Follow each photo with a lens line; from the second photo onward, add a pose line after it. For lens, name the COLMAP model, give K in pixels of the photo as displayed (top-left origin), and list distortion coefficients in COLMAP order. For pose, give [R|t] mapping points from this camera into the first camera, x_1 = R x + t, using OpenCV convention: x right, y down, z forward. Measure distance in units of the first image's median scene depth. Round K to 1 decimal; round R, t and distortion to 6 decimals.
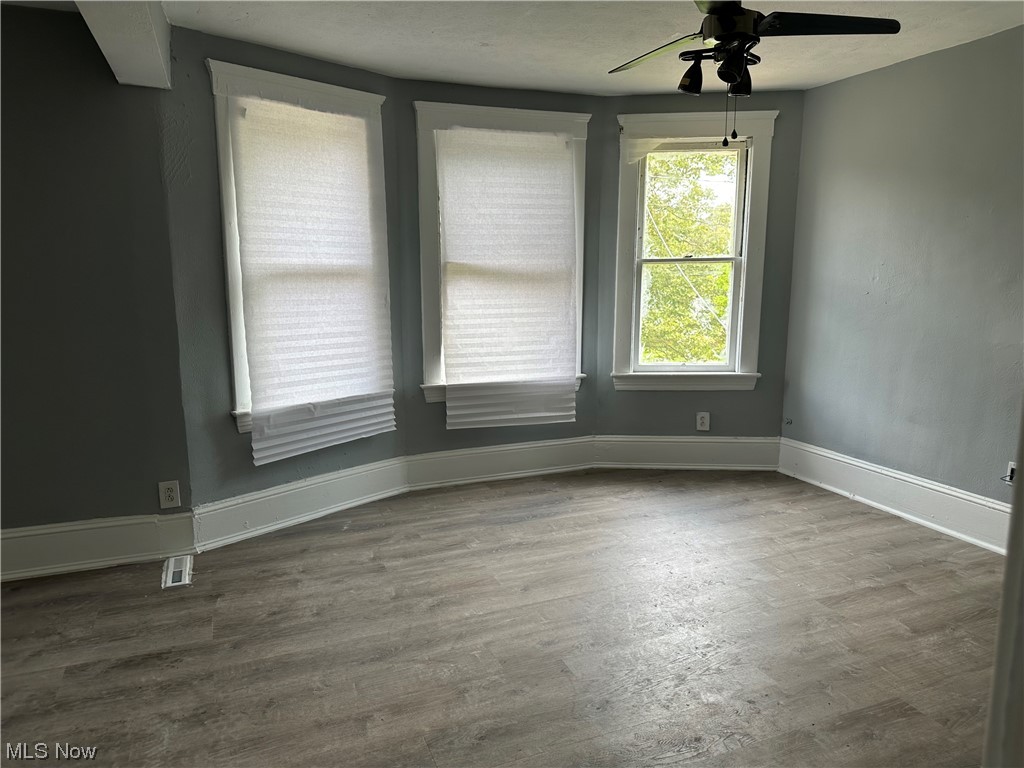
lens RADIAL K [[706.1, 0, 512.0], [0, 706.1, 384.0], [0, 0, 1]] dist [0.016986, 0.003353]
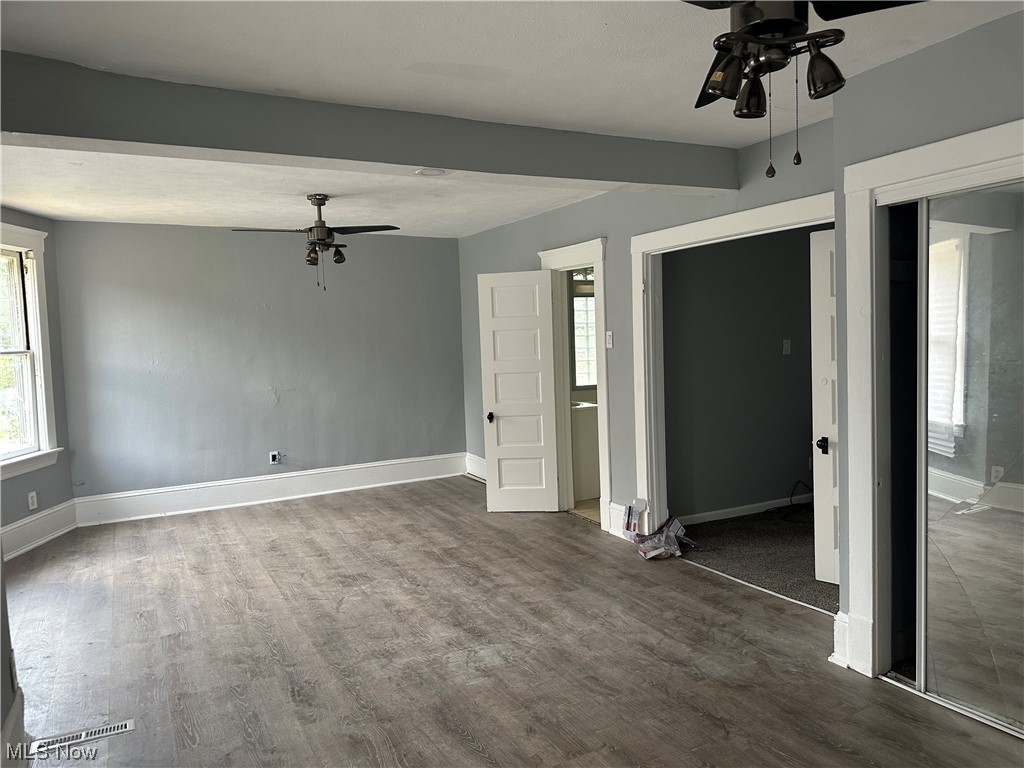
lens RADIAL K [[712.7, 0, 509.3], [0, 712.7, 405.4], [0, 0, 1]] dist [-0.068388, 0.047757]
pose [[-0.092776, -0.094052, 0.991235, -1.565658], [0.190015, 0.975560, 0.110349, -0.127619], [-0.977388, 0.198588, -0.072638, 0.631307]]
